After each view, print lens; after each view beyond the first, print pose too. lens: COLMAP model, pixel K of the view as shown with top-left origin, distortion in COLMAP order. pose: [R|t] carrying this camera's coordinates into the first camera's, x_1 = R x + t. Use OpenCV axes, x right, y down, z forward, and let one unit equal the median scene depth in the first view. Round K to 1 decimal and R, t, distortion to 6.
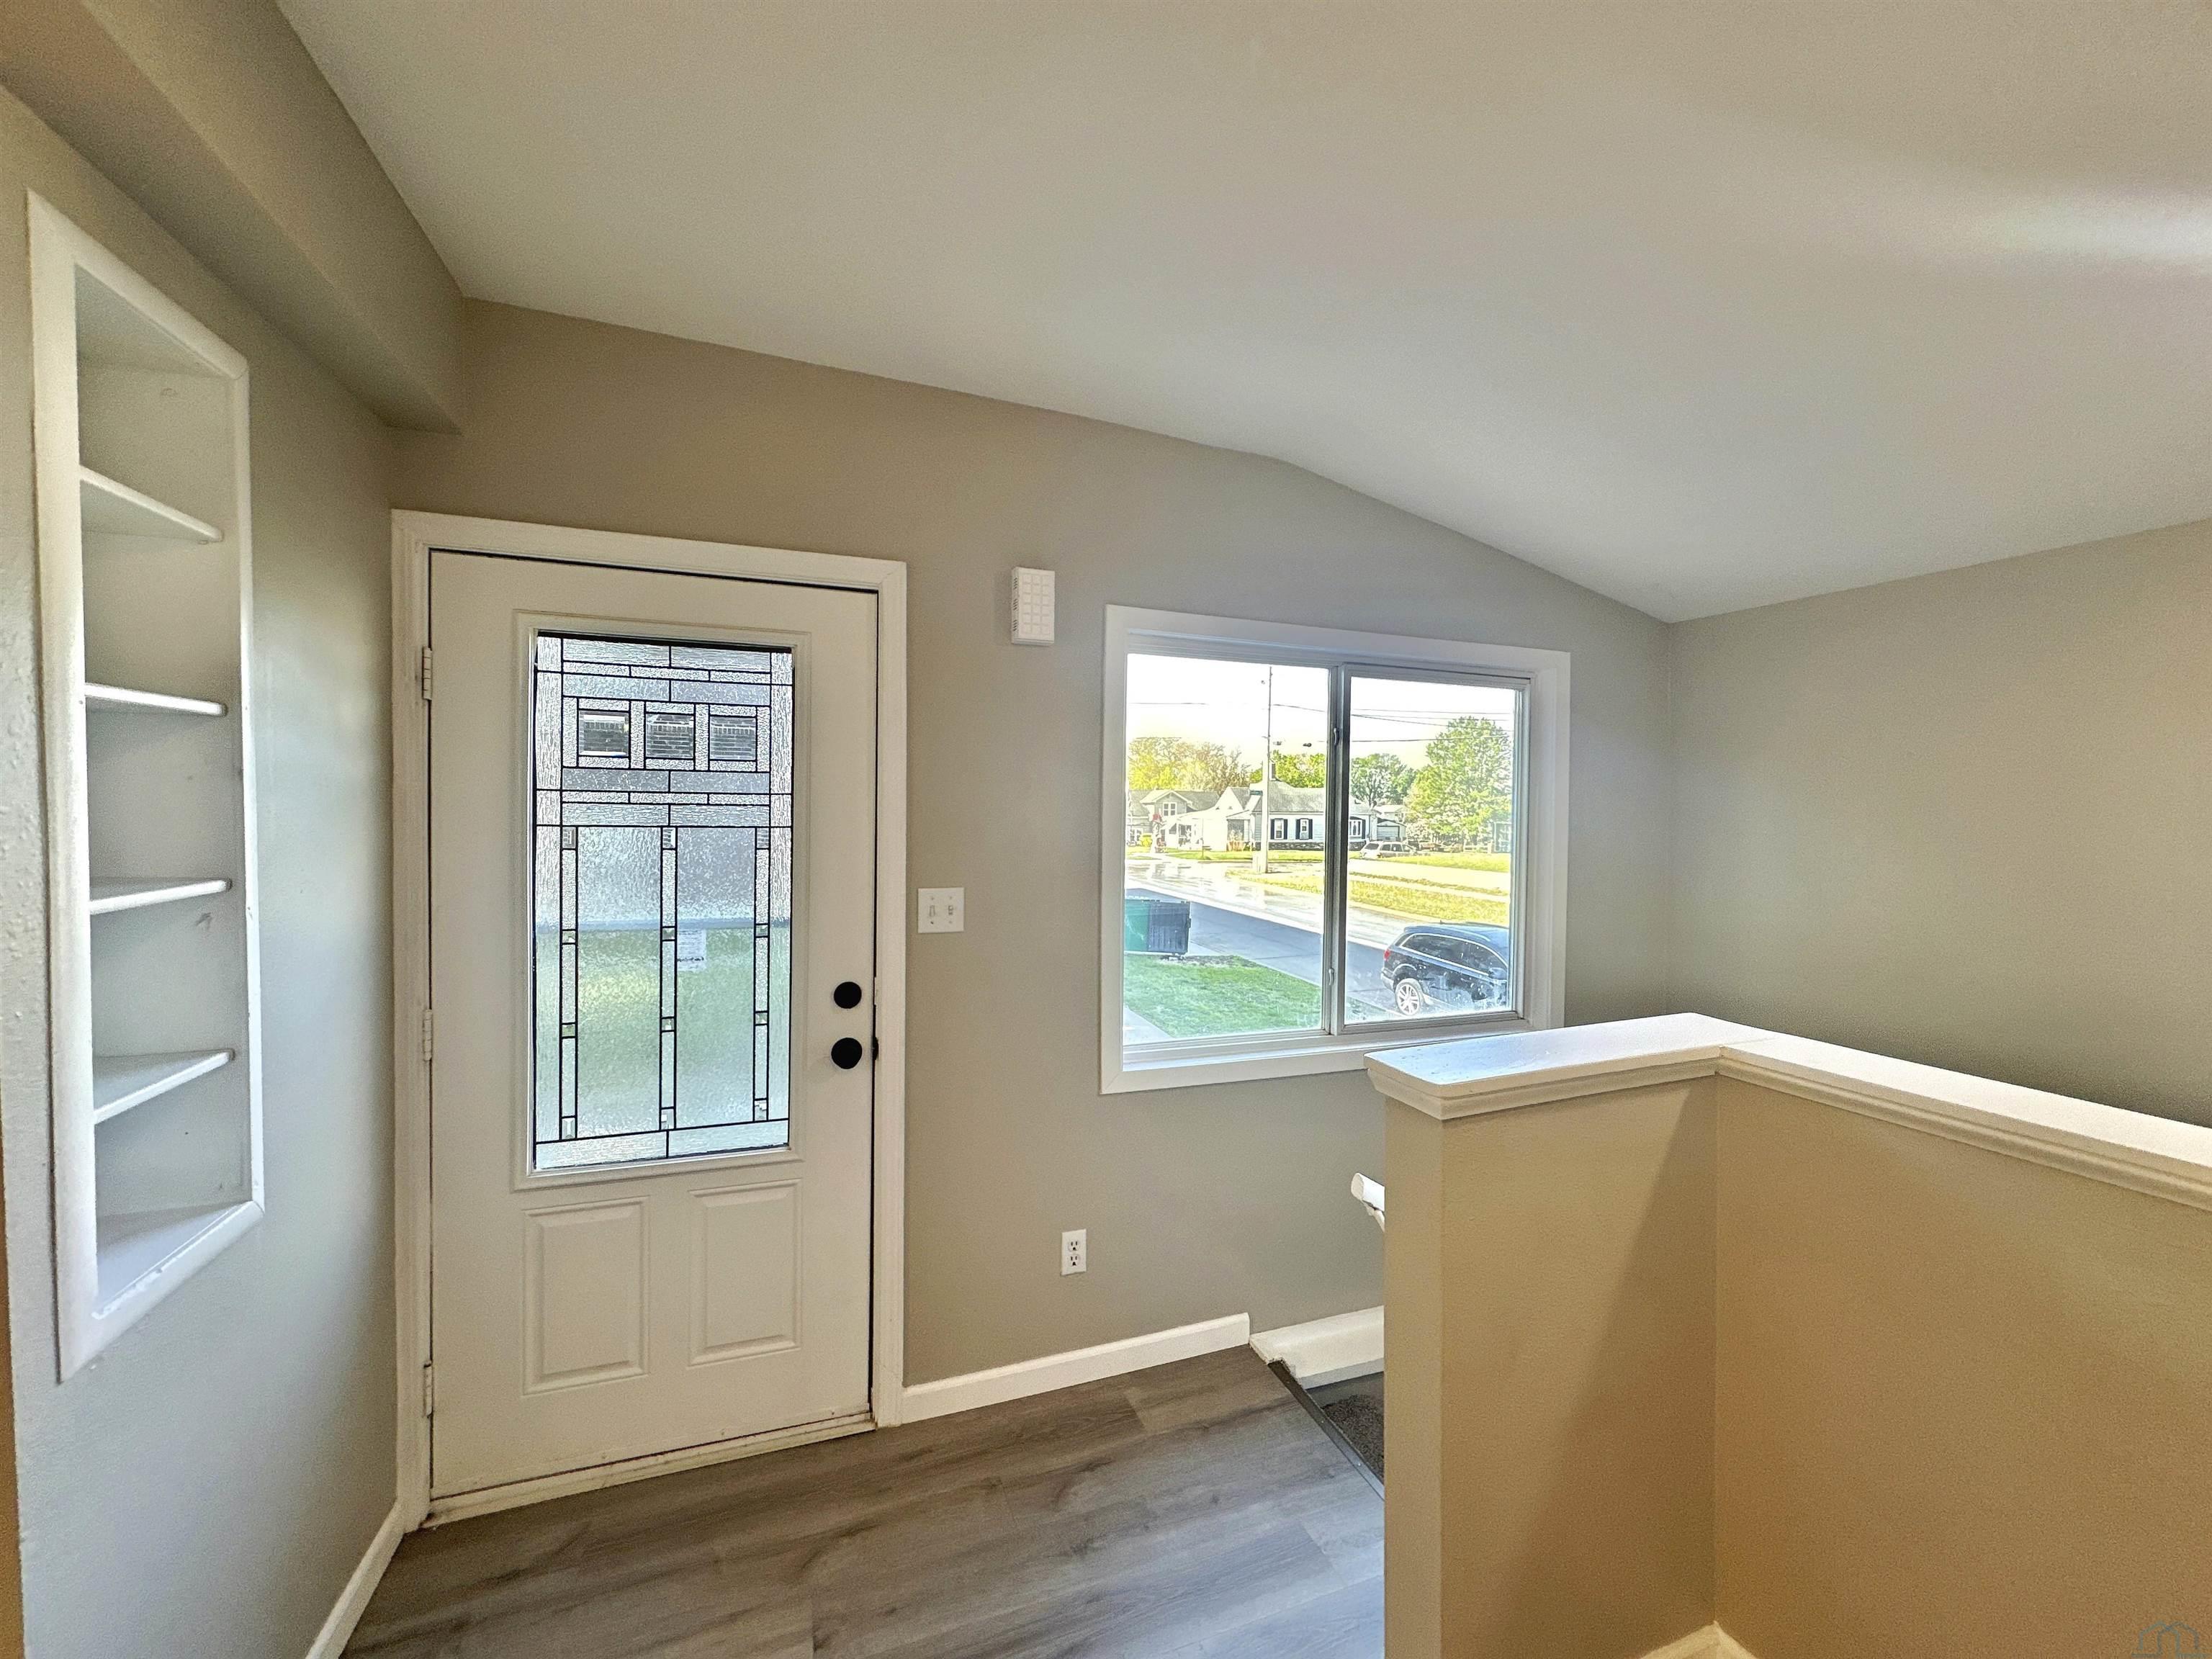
lens RADIAL K [[876.1, 0, 1104.1], [0, 876.1, 832.4], [0, 0, 1]] dist [-0.000466, 0.000019]
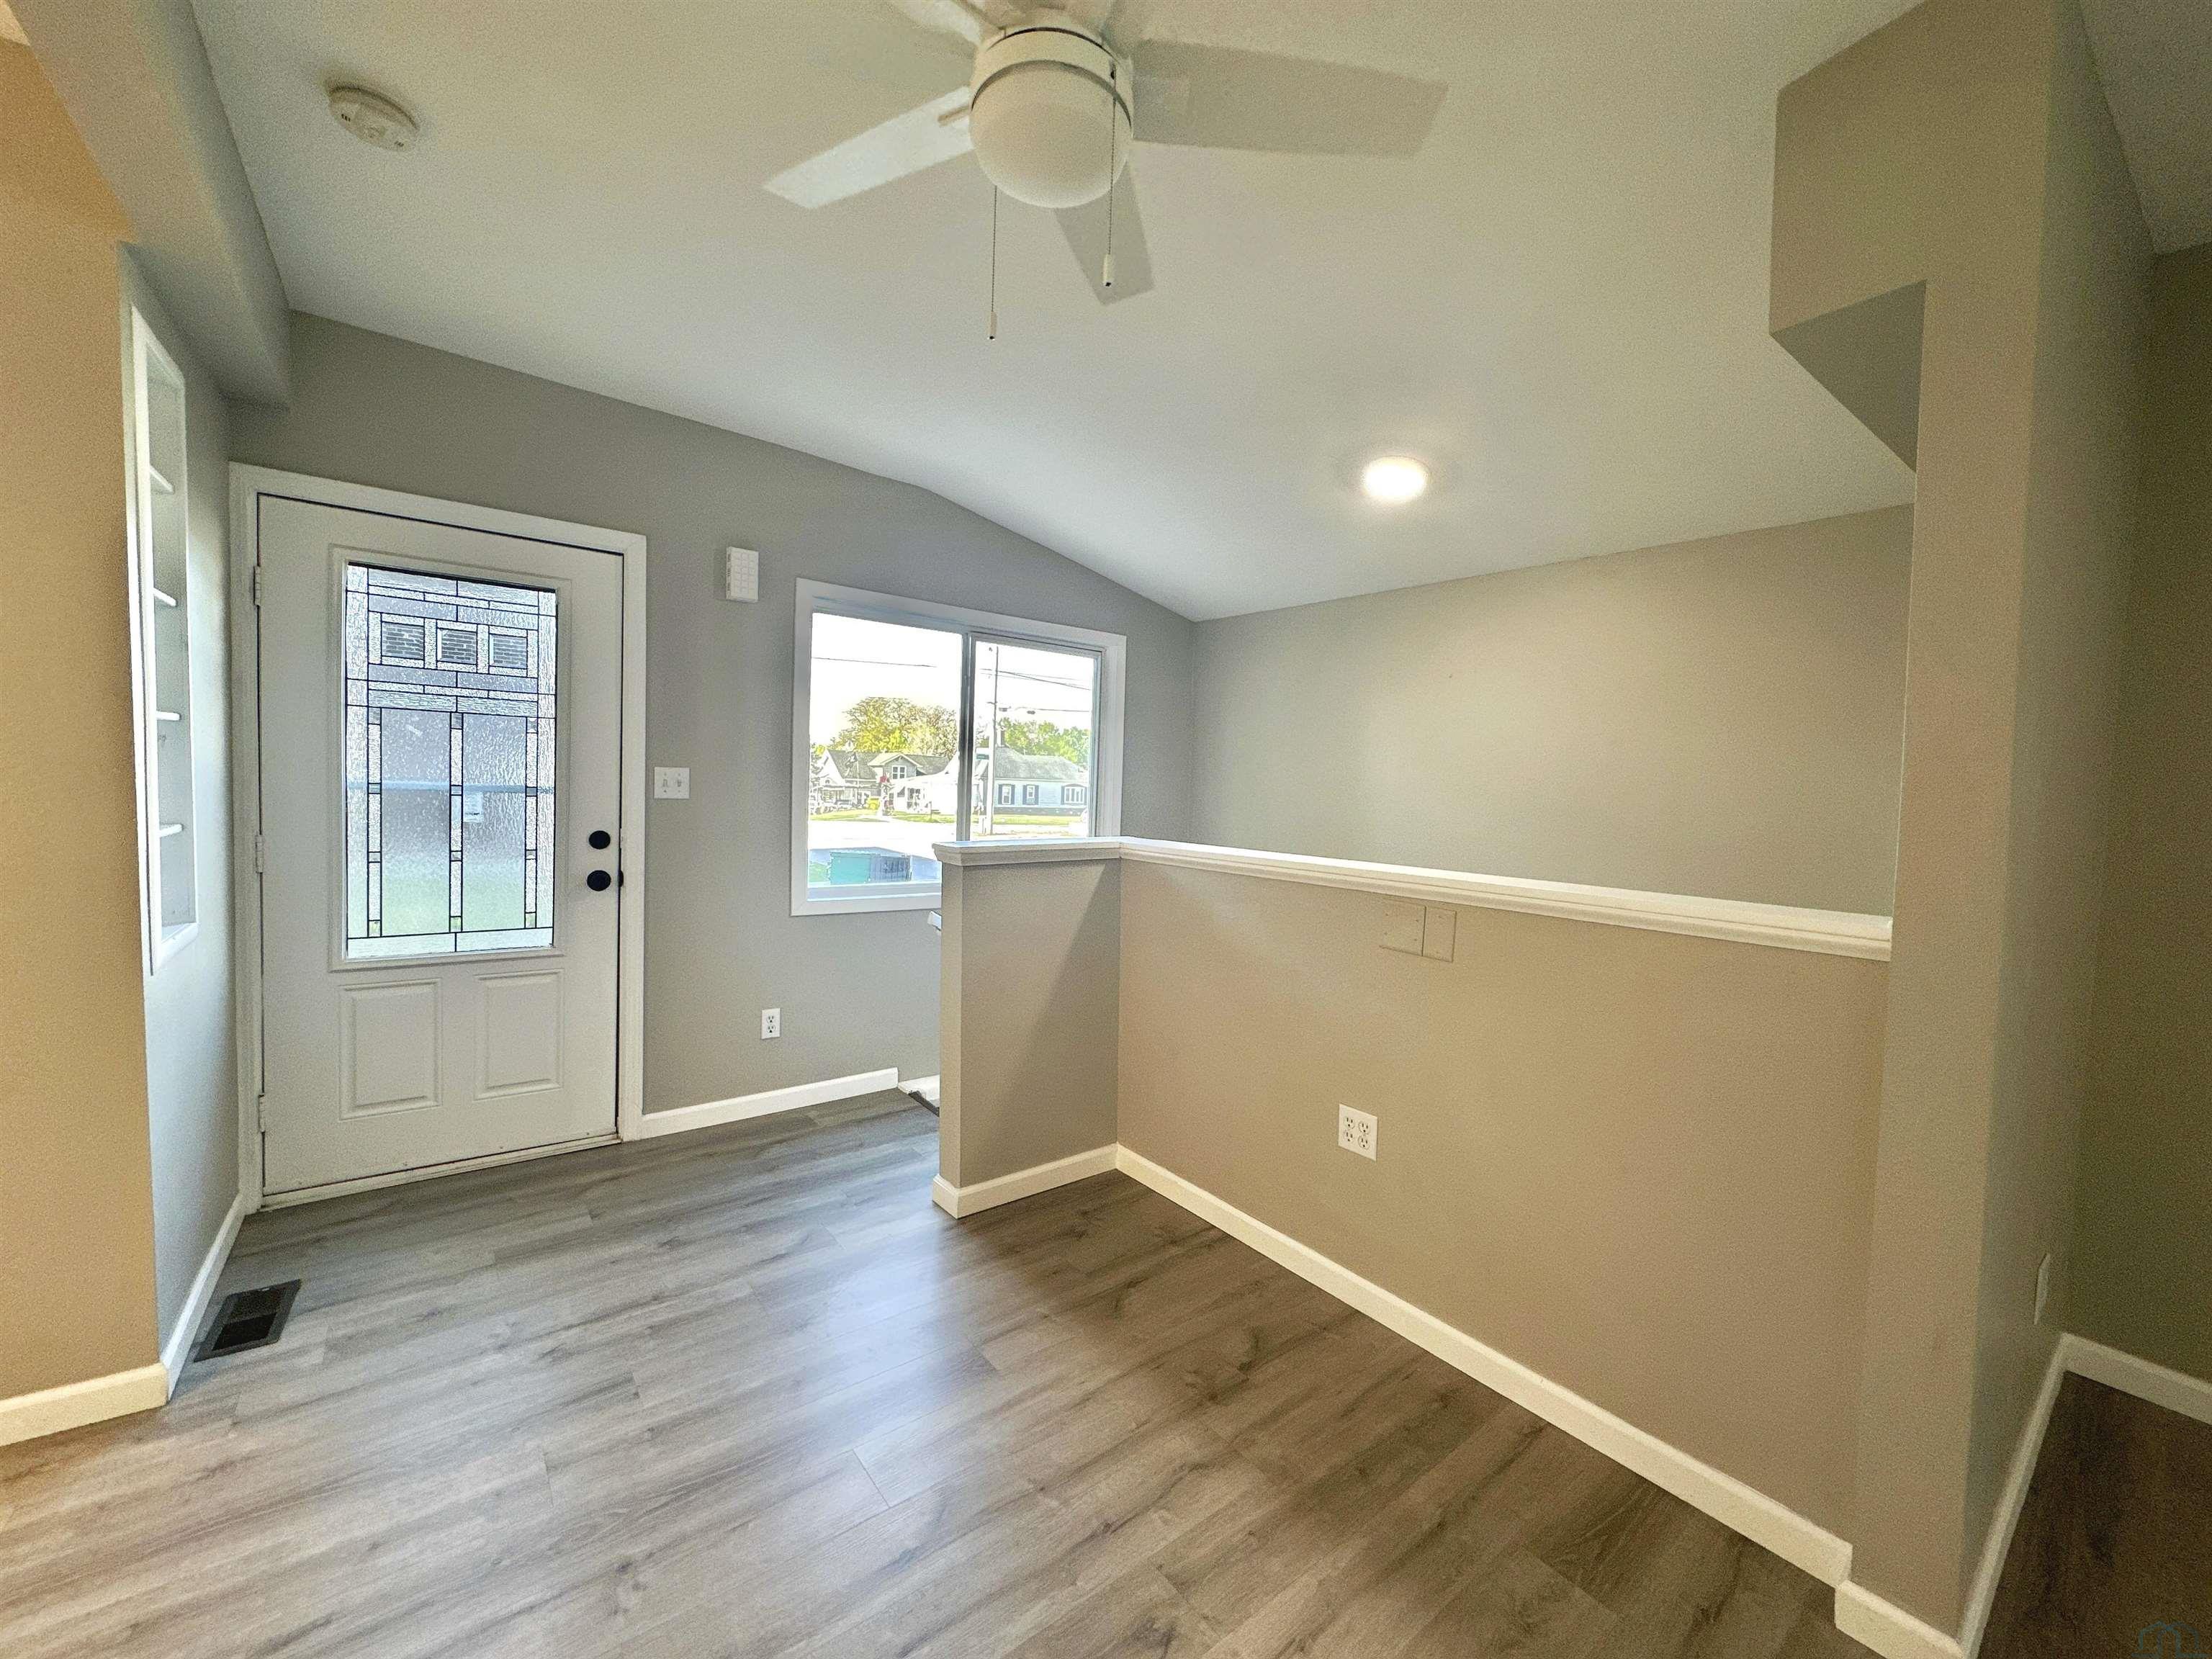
lens RADIAL K [[876.1, 0, 1104.1], [0, 876.1, 832.4], [0, 0, 1]] dist [-0.000466, 0.000019]
pose [[0.954519, 0.007121, 0.298065, 0.063567], [-0.018141, 0.999250, 0.034222, 0.109993], [-0.297598, -0.038072, 0.953932, -0.592416]]
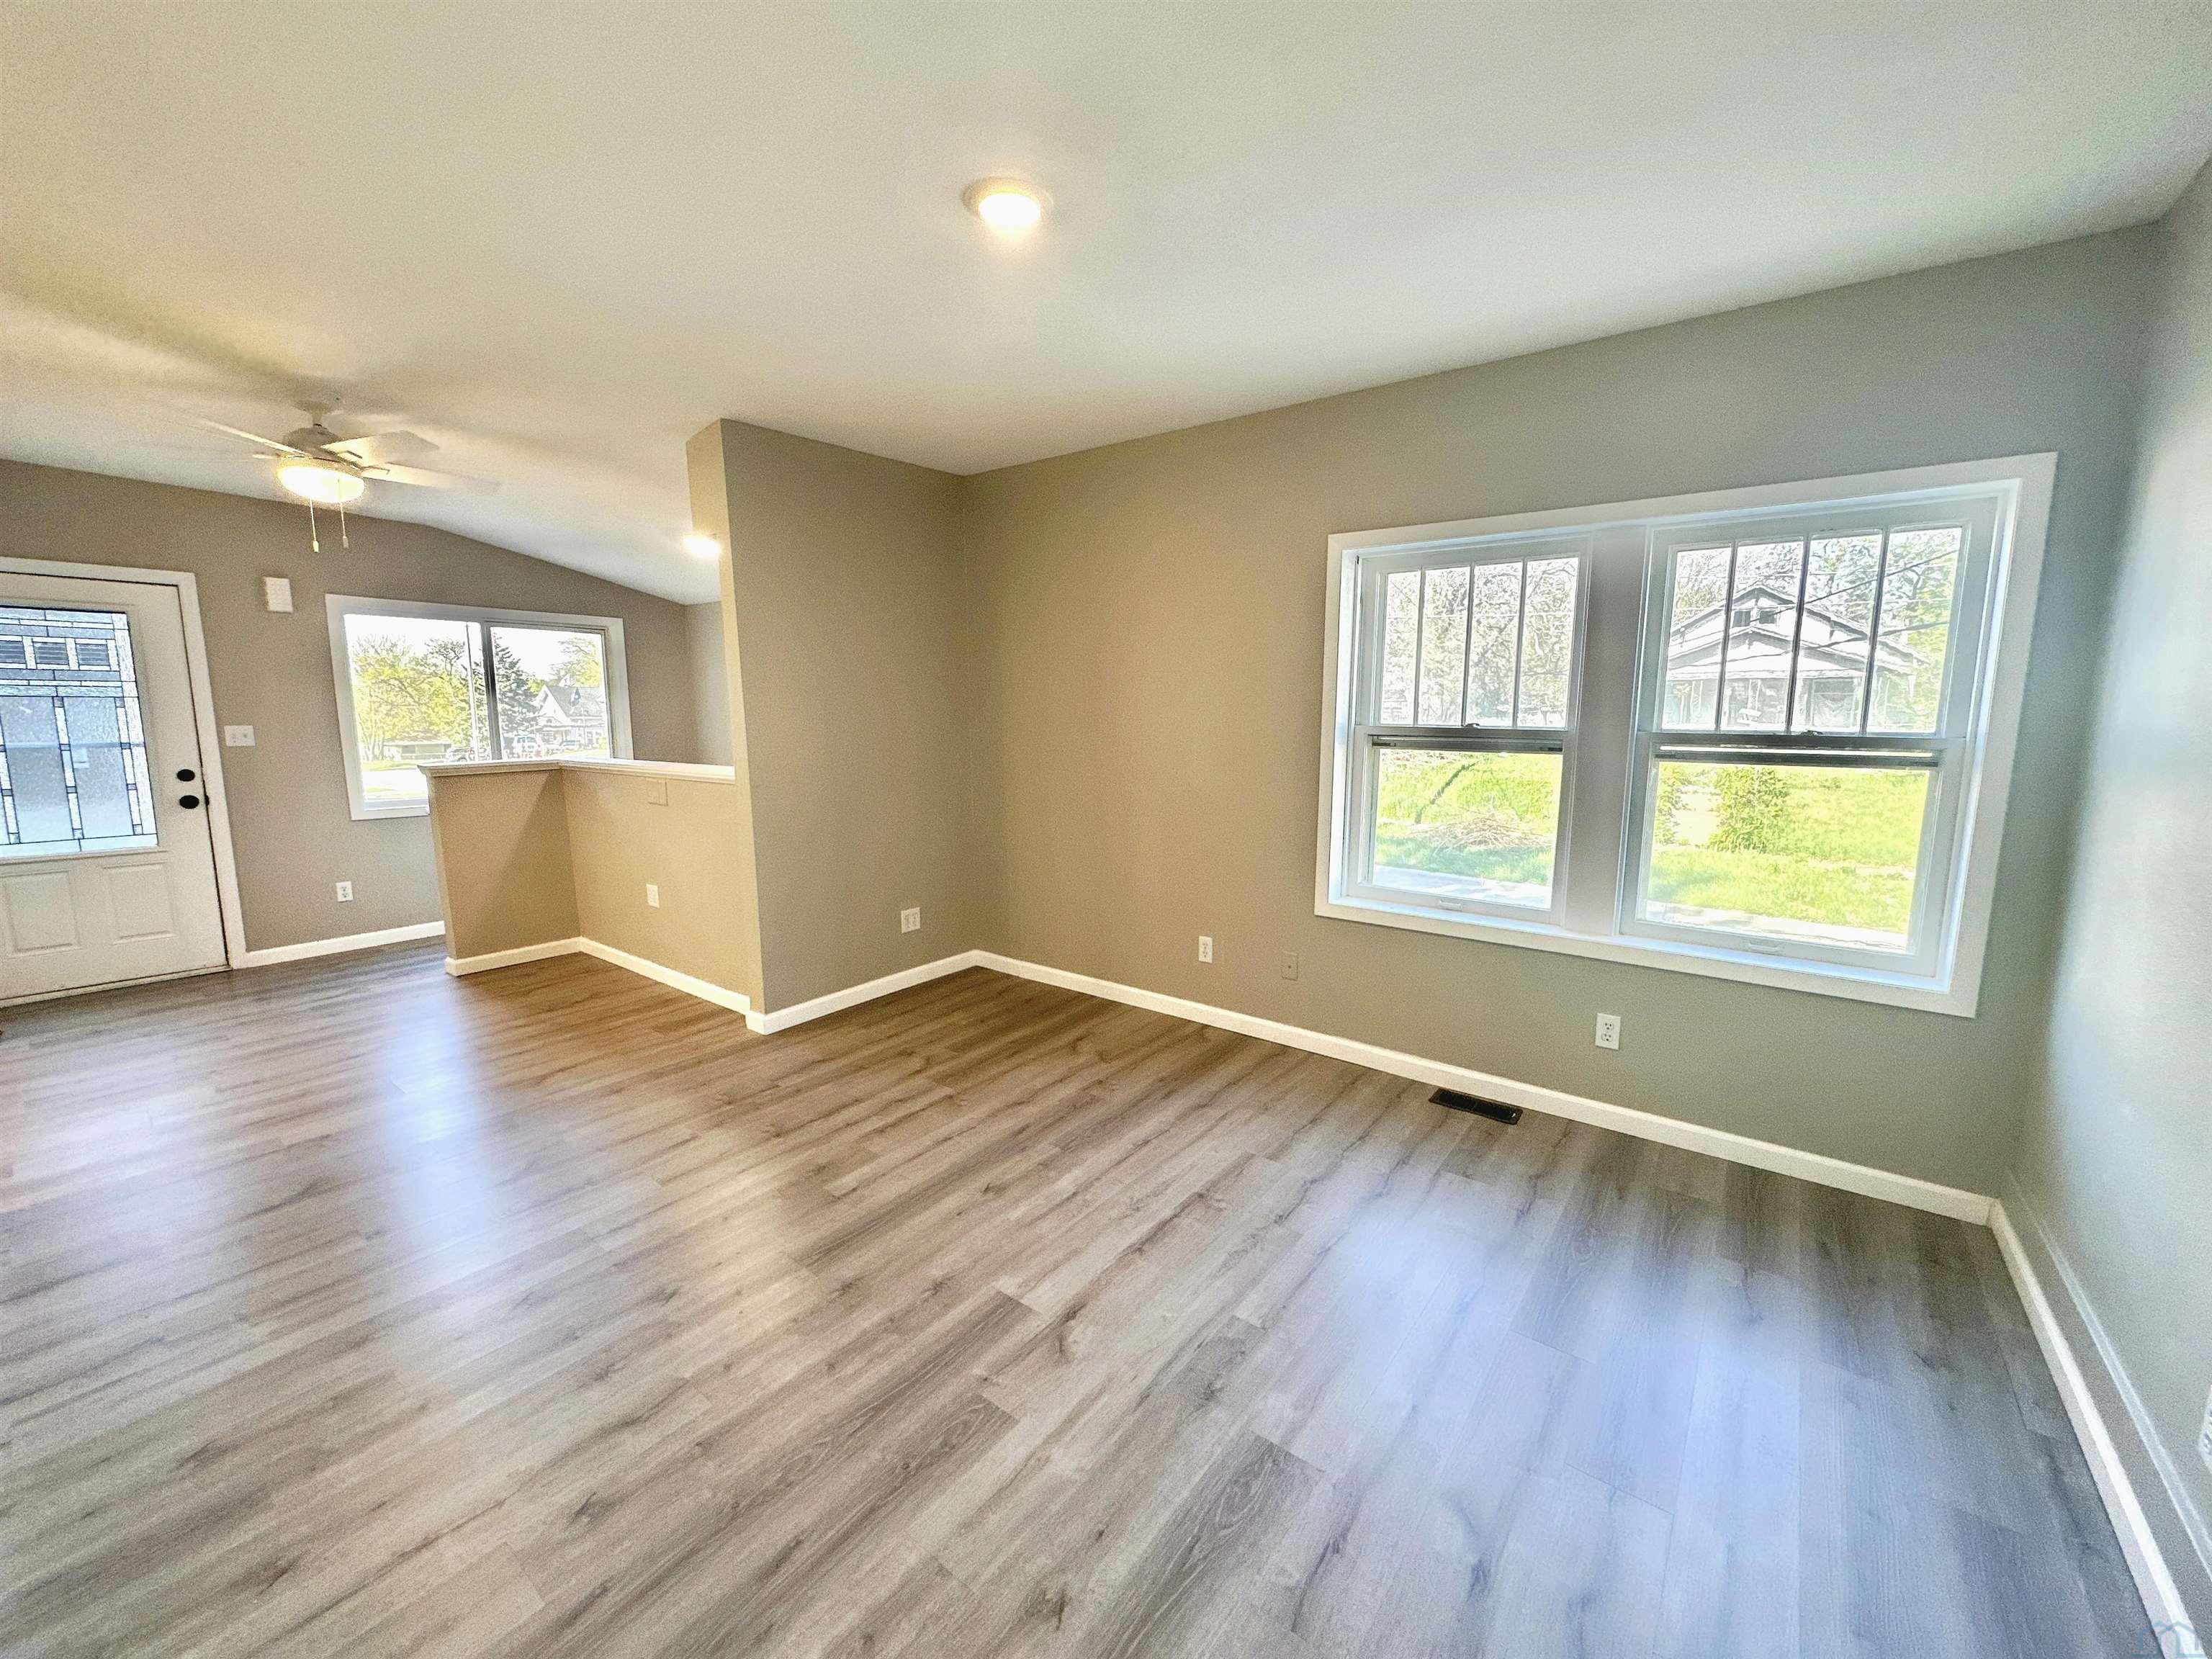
lens RADIAL K [[876.1, 0, 1104.1], [0, 876.1, 832.4], [0, 0, 1]] dist [-0.000466, 0.000019]
pose [[0.853116, -0.082872, 0.515098, 0.519602], [0.023449, 0.992397, 0.120826, 0.116459], [-0.521195, -0.091000, 0.848572, -2.040939]]
